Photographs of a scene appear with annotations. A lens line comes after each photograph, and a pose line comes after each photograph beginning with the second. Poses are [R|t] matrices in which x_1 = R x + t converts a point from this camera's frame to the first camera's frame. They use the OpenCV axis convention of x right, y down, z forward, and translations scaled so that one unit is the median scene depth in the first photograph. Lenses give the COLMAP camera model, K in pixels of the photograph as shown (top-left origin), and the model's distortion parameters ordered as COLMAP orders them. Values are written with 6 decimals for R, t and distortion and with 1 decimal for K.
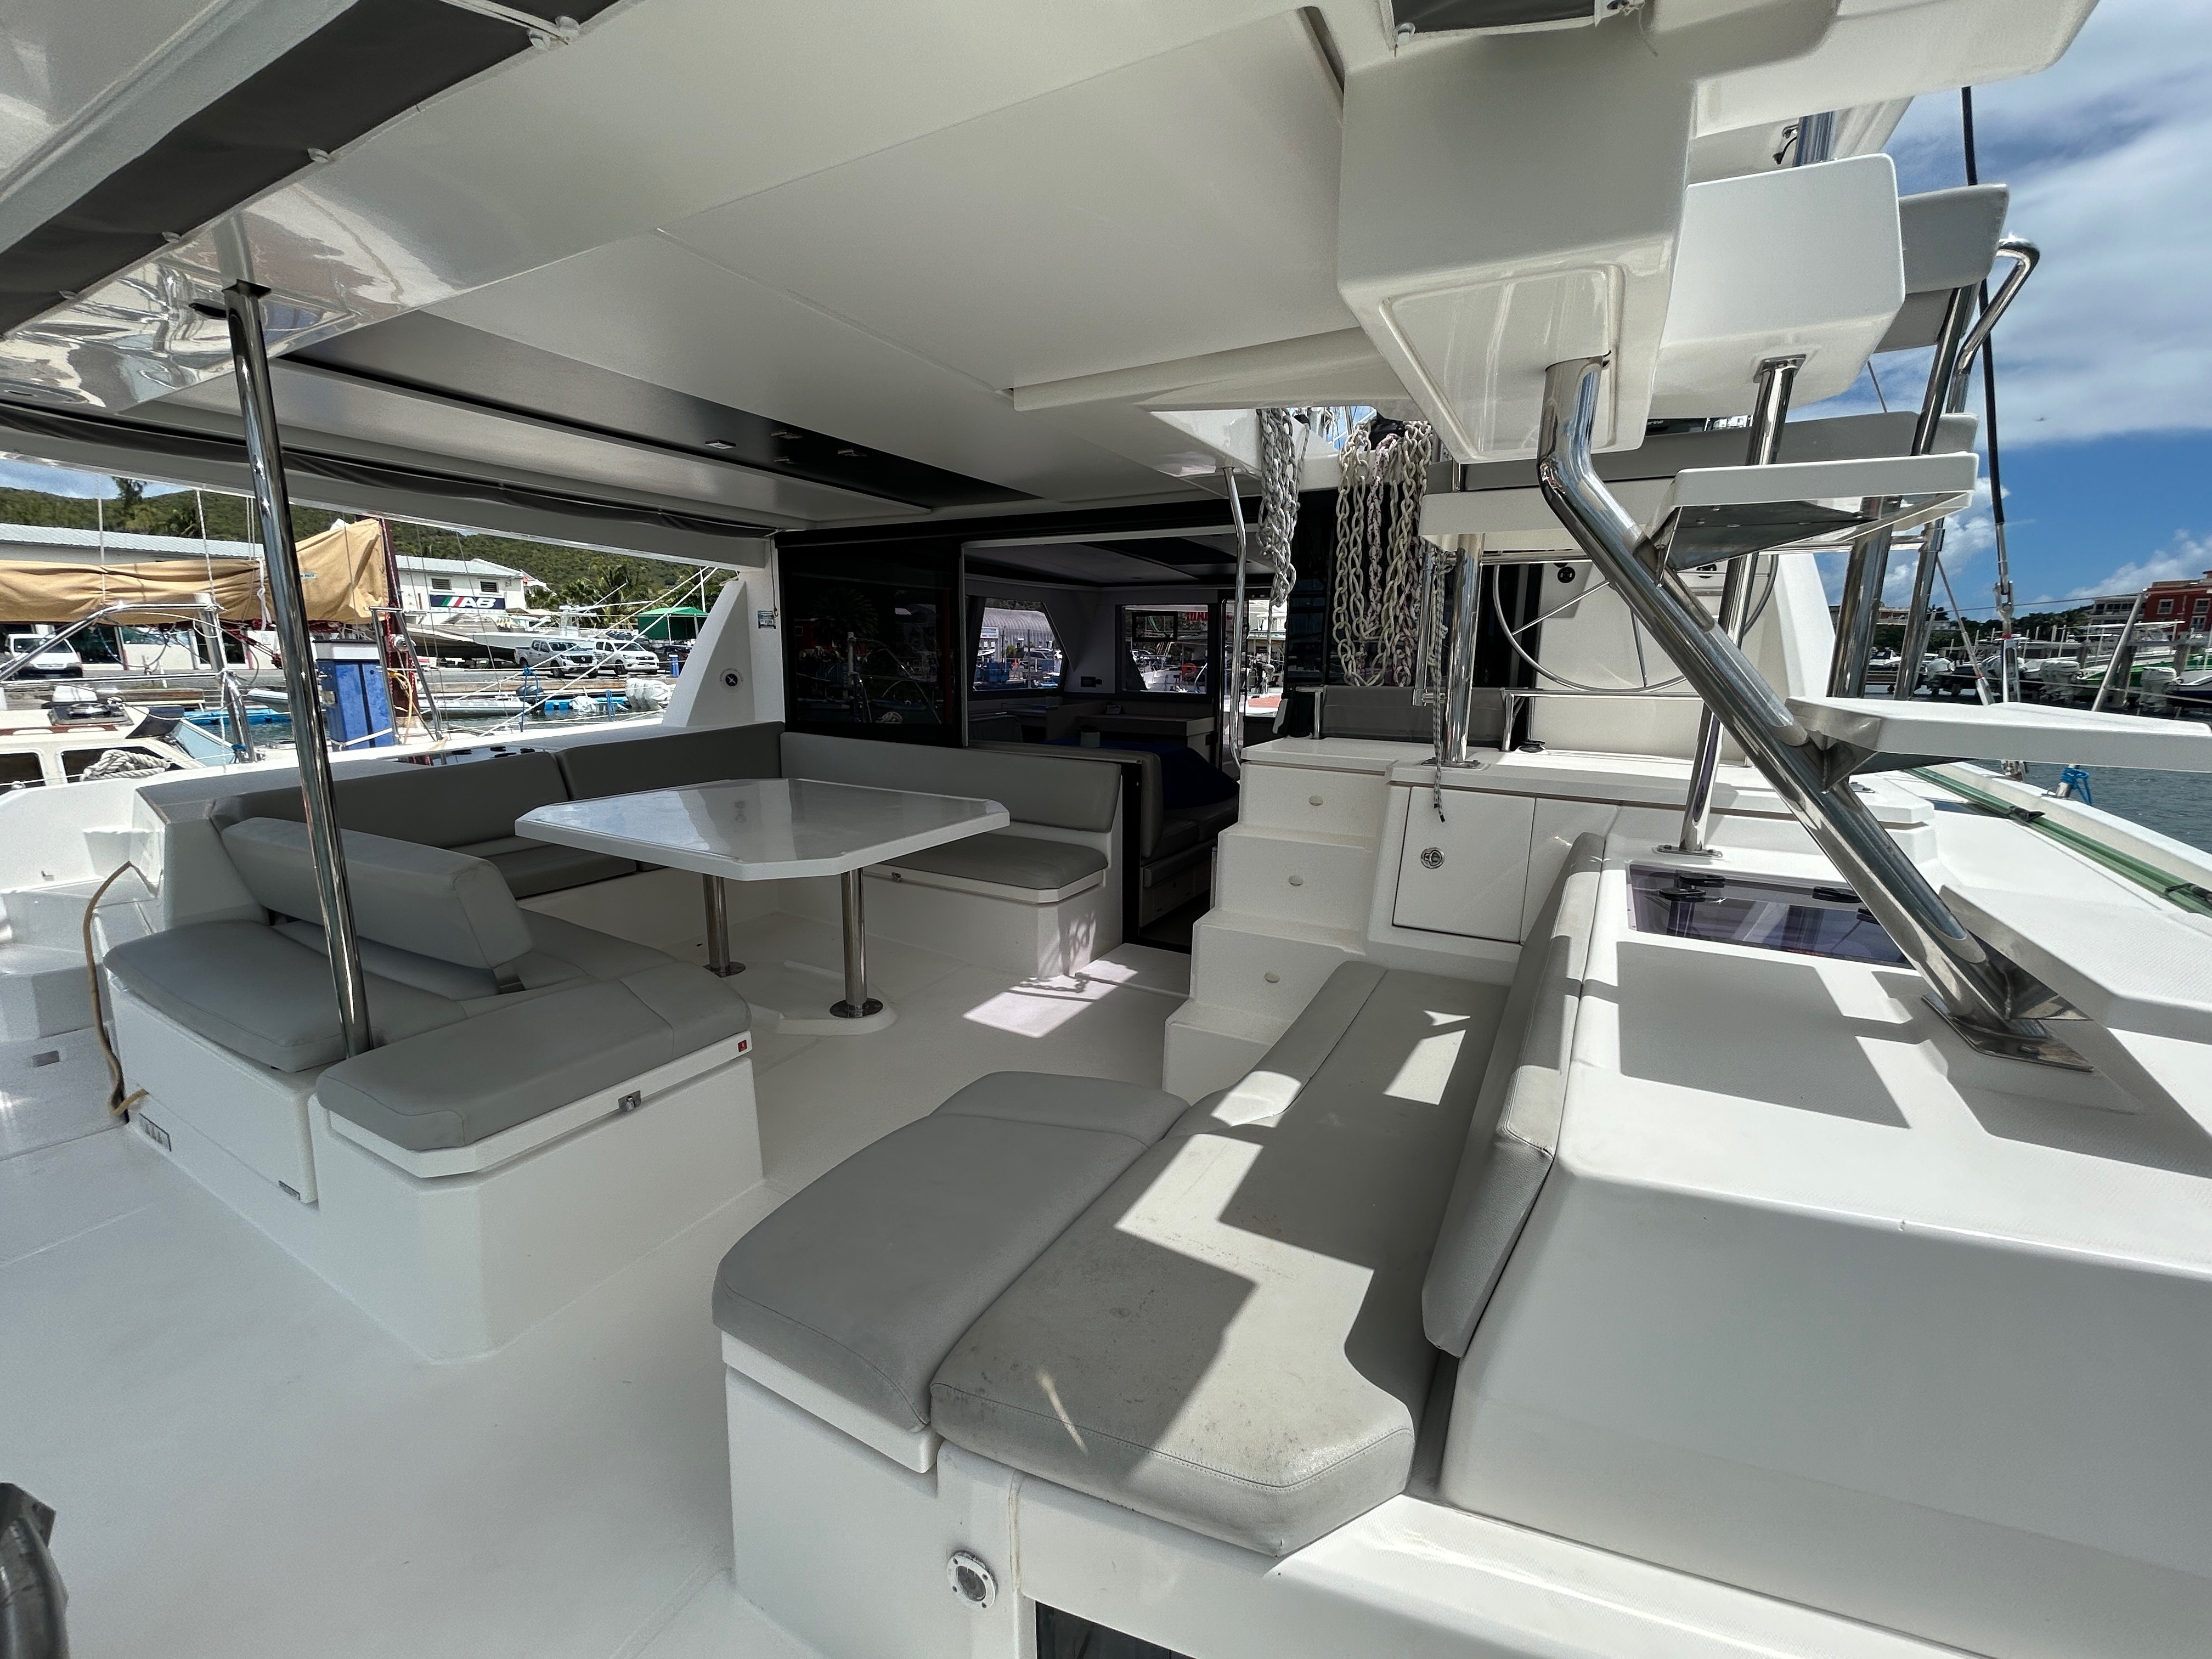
lens RADIAL K [[892.3, 0, 1105.5], [0, 892.3, 832.8], [0, 0, 1]] dist [-0.002103, 0.000178]
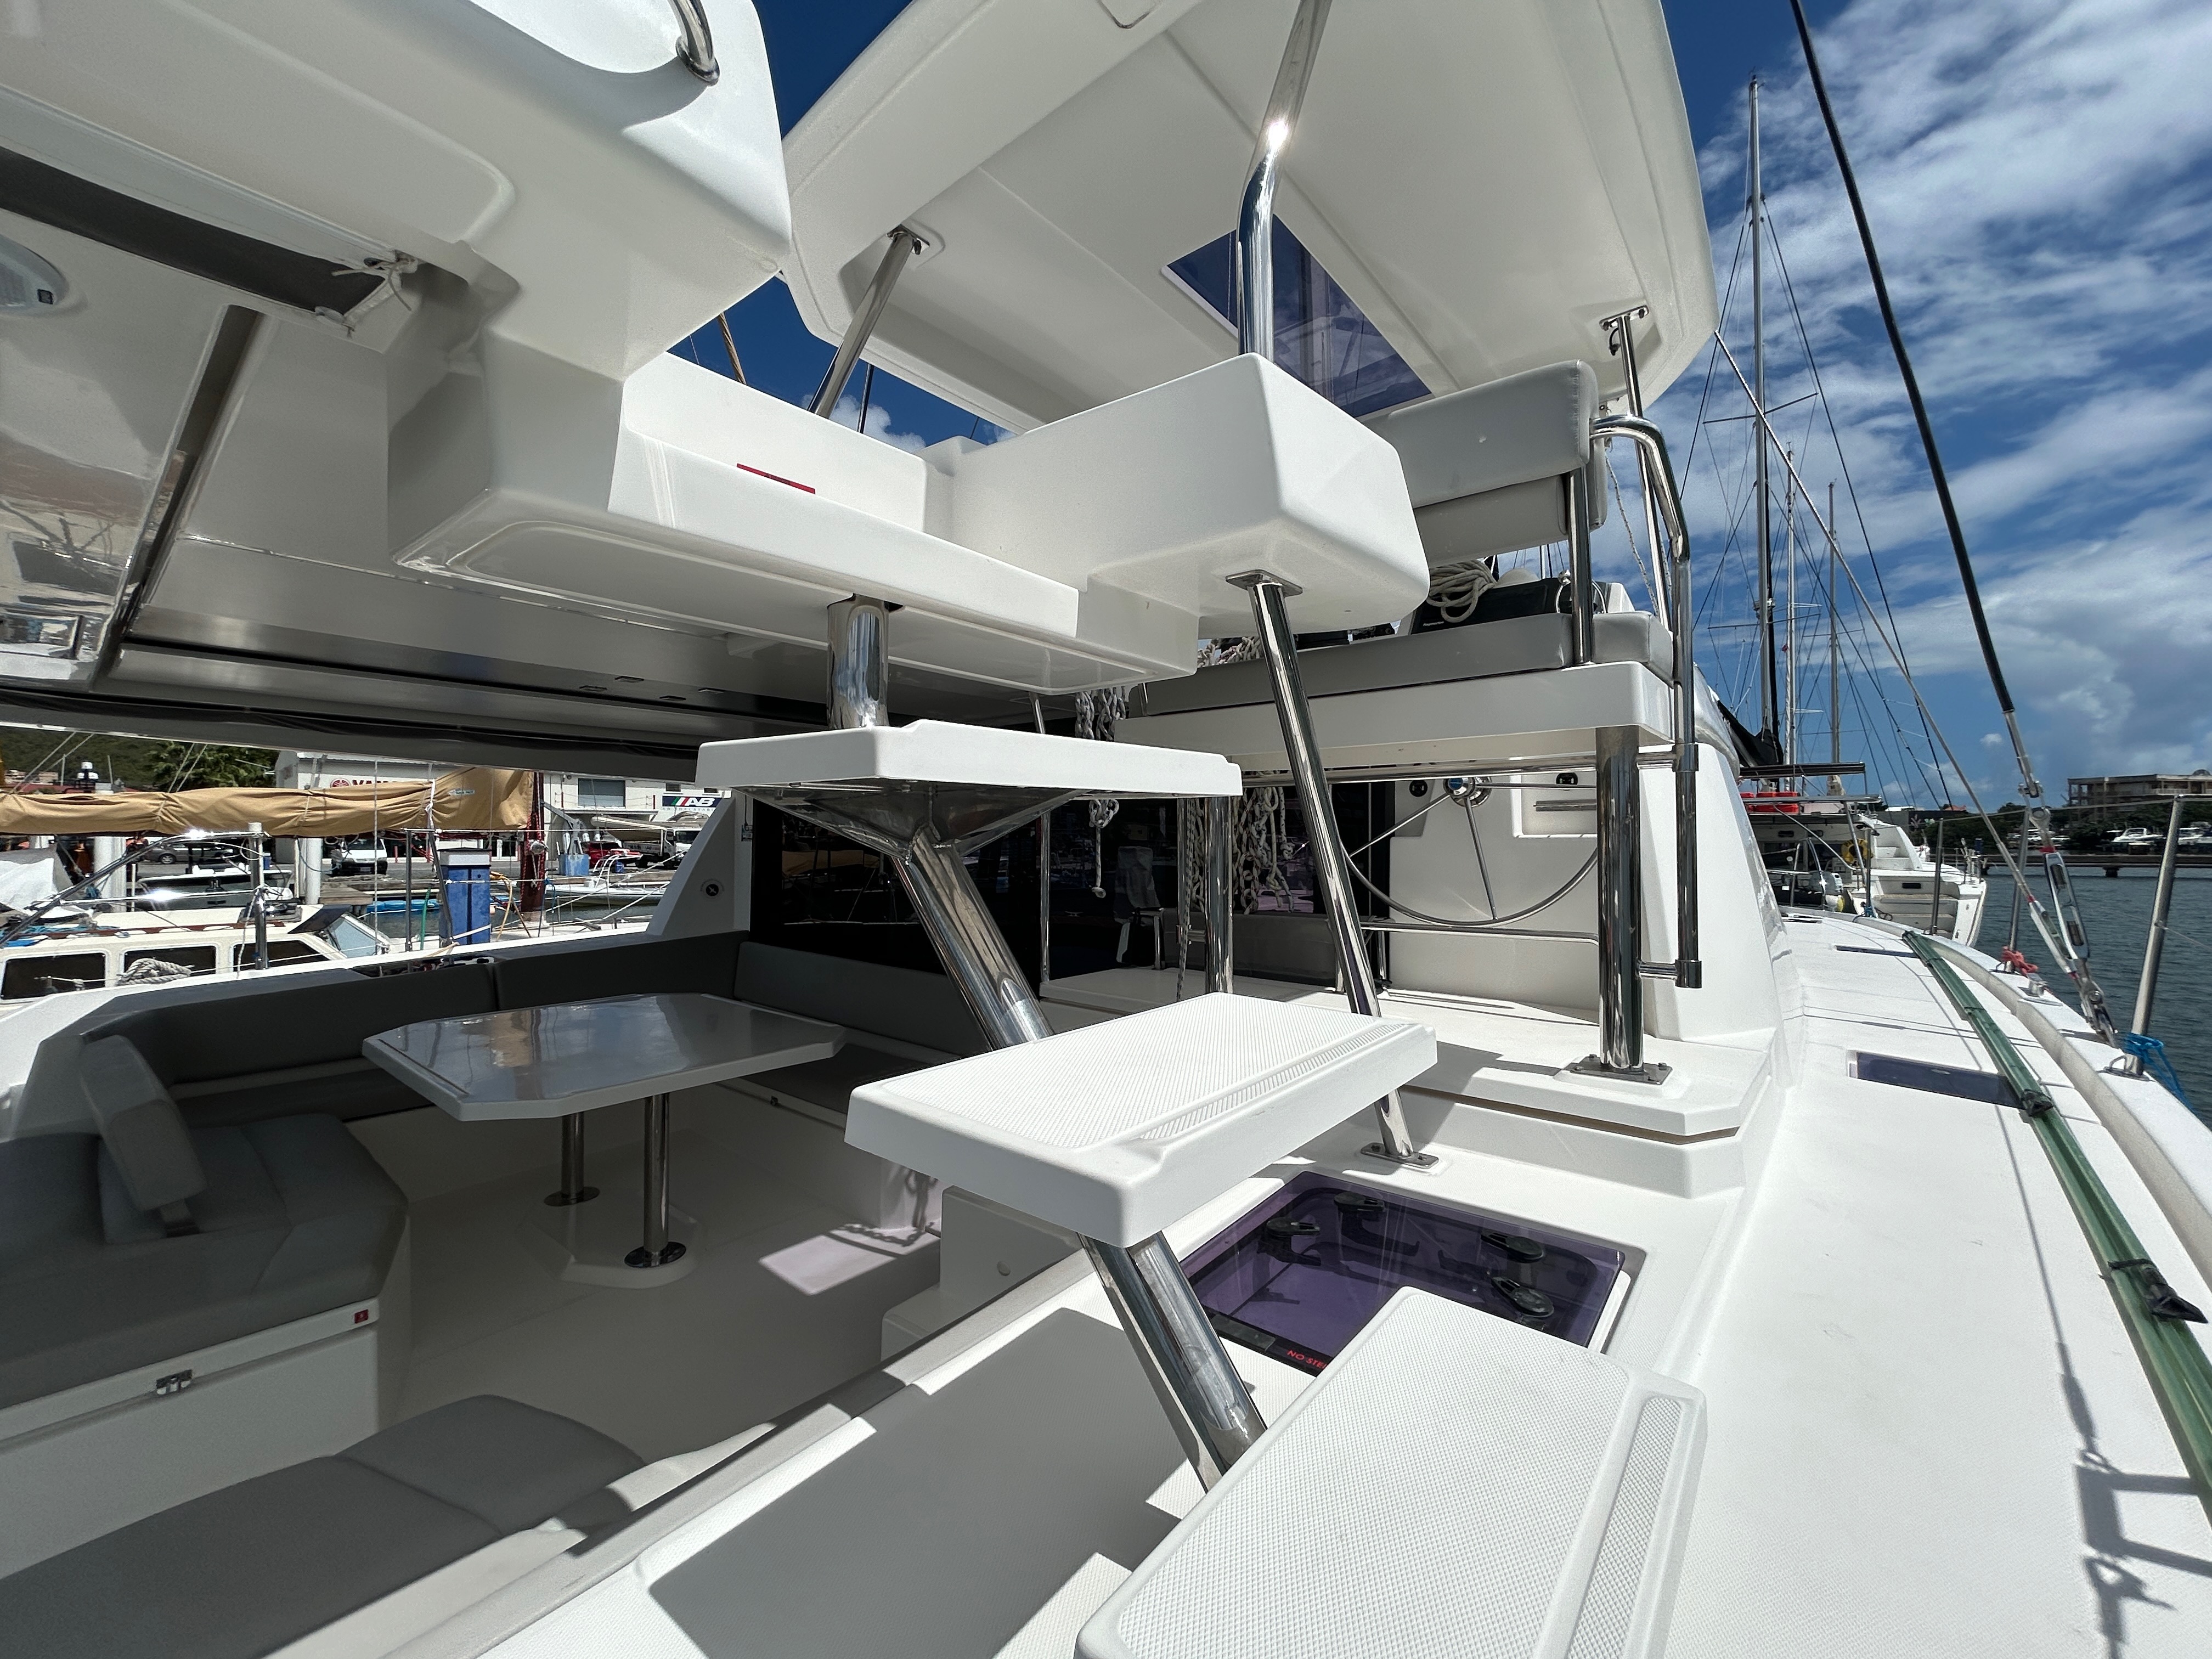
lens RADIAL K [[892.3, 0, 1100.7], [0, 892.3, 829.7], [0, 0, 1]] dist [-0.002103, 0.000178]
pose [[0.982263, -0.012747, -0.187072, 0.321764], [-0.026387, 0.978361, -0.205216, -0.053069], [0.185640, 0.206512, 0.960672, 0.088958]]
